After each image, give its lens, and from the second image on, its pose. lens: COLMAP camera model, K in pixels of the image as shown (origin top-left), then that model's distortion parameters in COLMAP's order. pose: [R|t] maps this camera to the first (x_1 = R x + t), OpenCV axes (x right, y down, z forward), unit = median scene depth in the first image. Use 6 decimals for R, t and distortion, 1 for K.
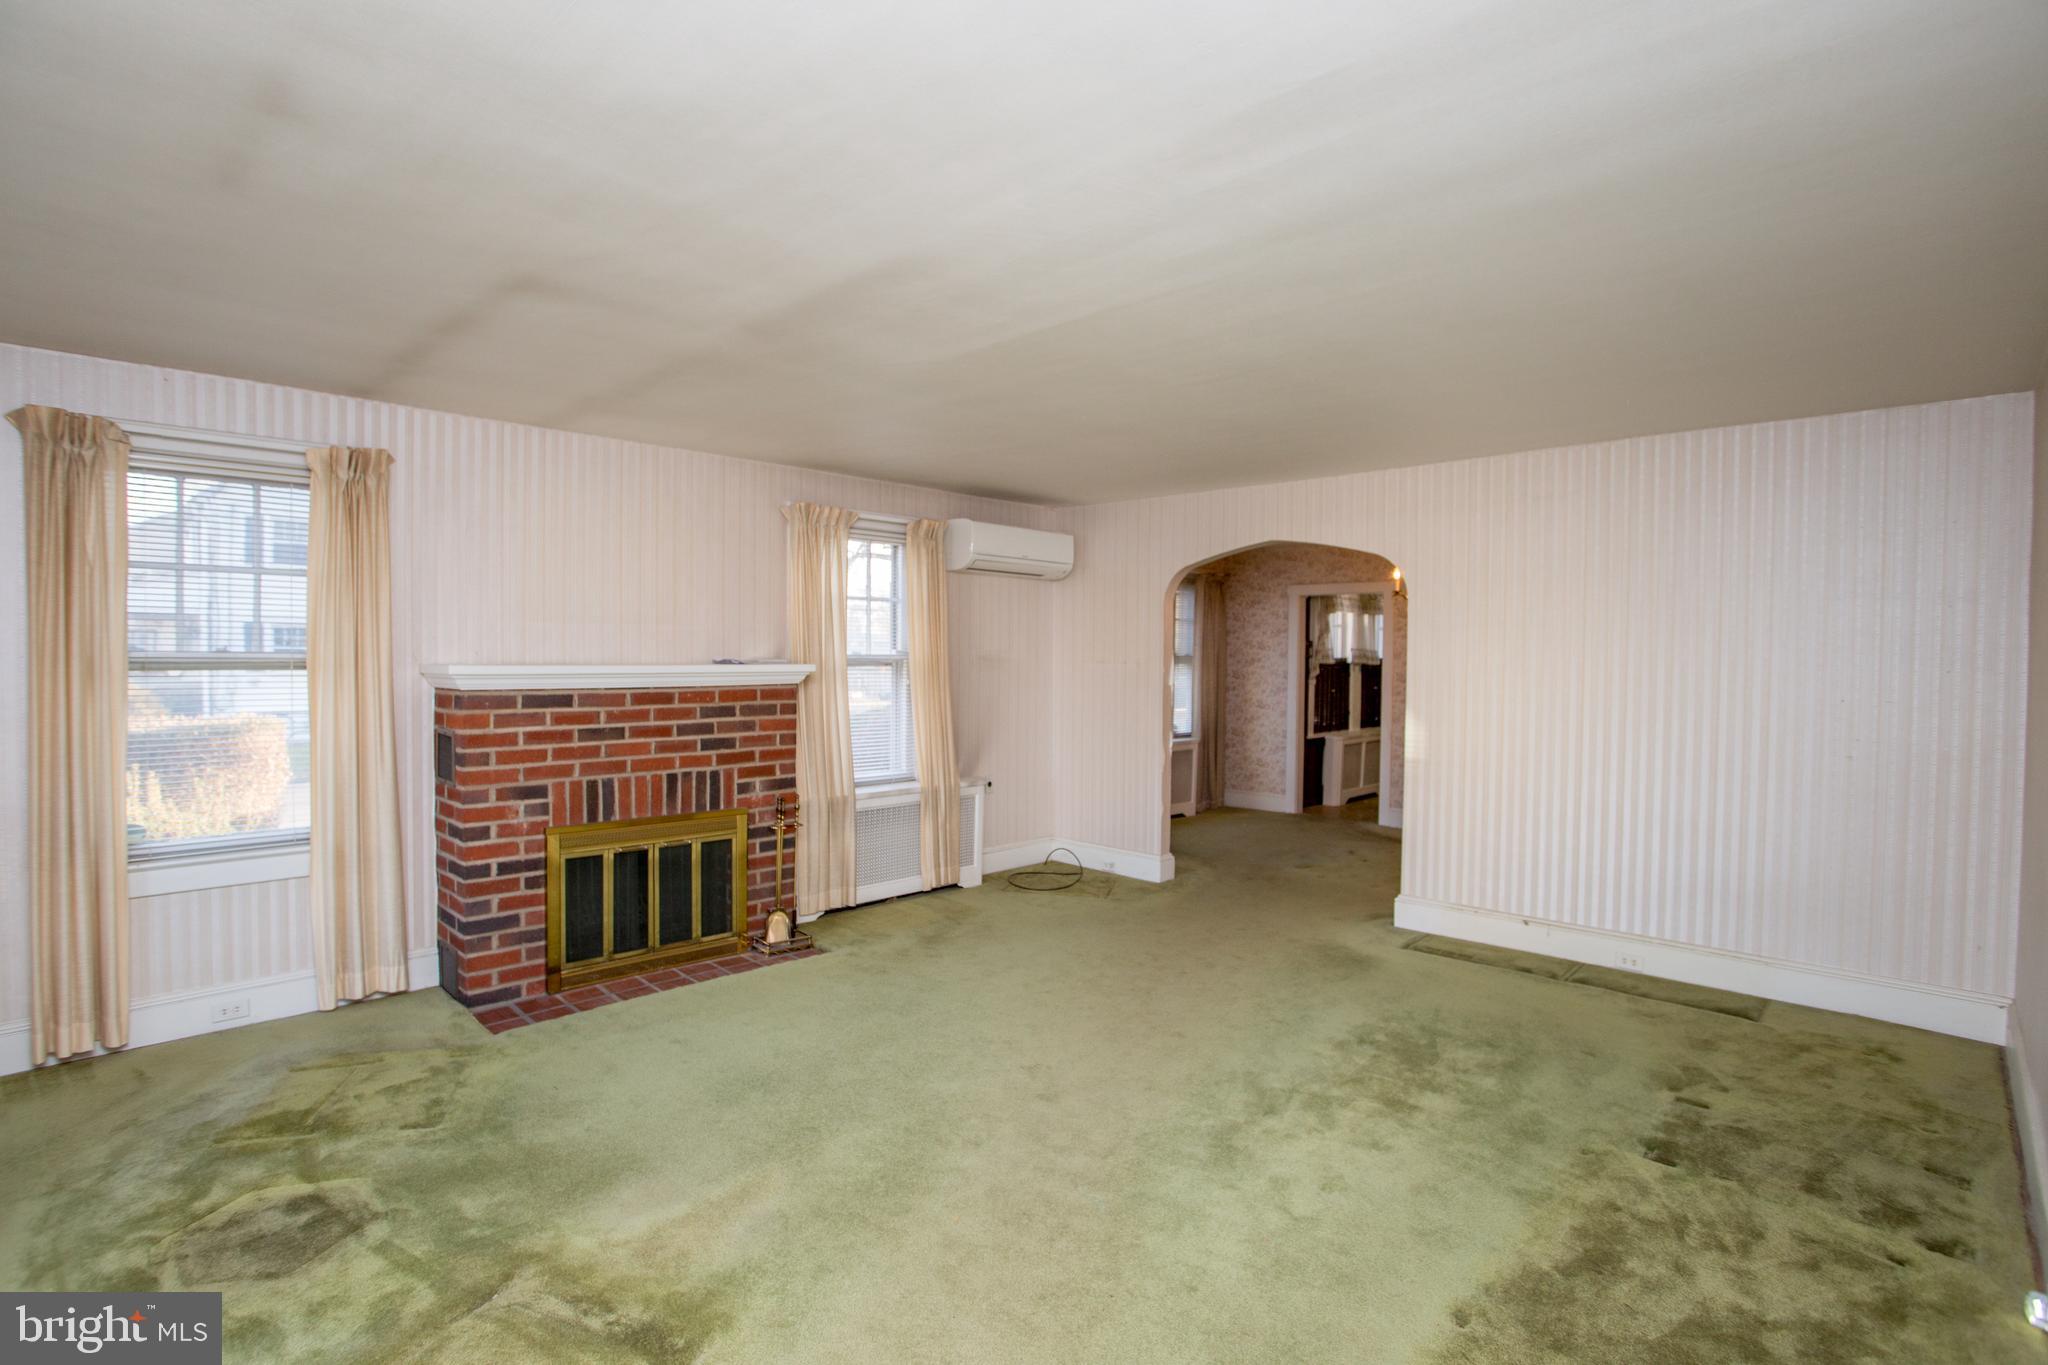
lens RADIAL K [[1007.0, 0, 1024.0], [0, 1007.0, 682.5], [0, 0, 1]] dist [-0.000746, 0.000555]
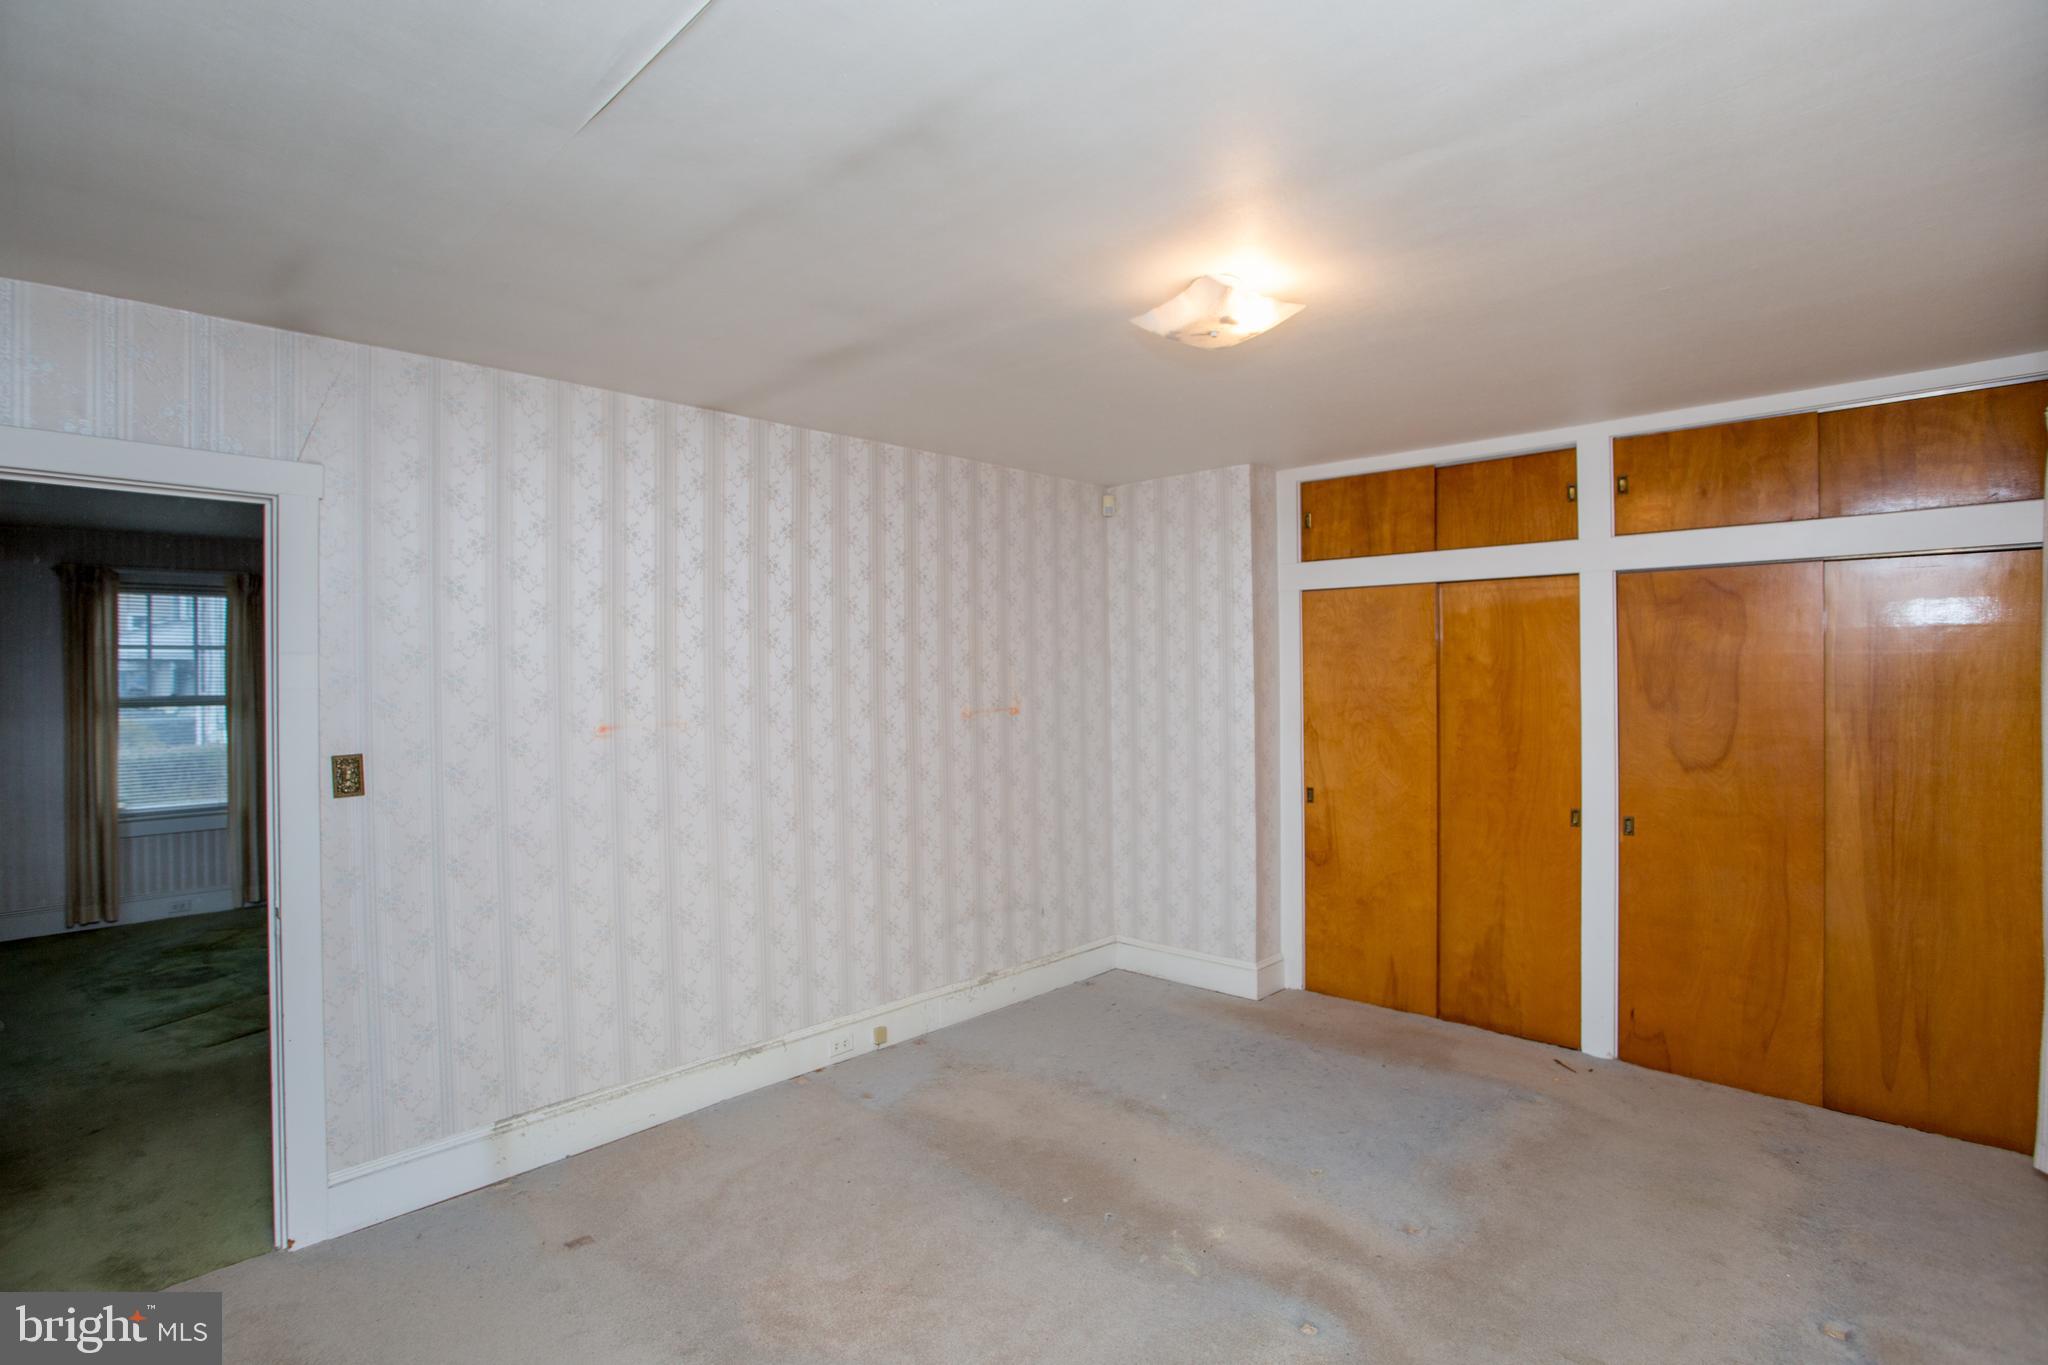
lens RADIAL K [[1007.0, 0, 1024.0], [0, 1007.0, 682.5], [0, 0, 1]] dist [-0.000746, 0.000555]
pose [[0.999806, -0.019179, -0.004525, 0.692030], [0.019087, 0.999624, -0.019703, 0.008104], [0.004901, 0.019612, 0.999796, -0.743585]]
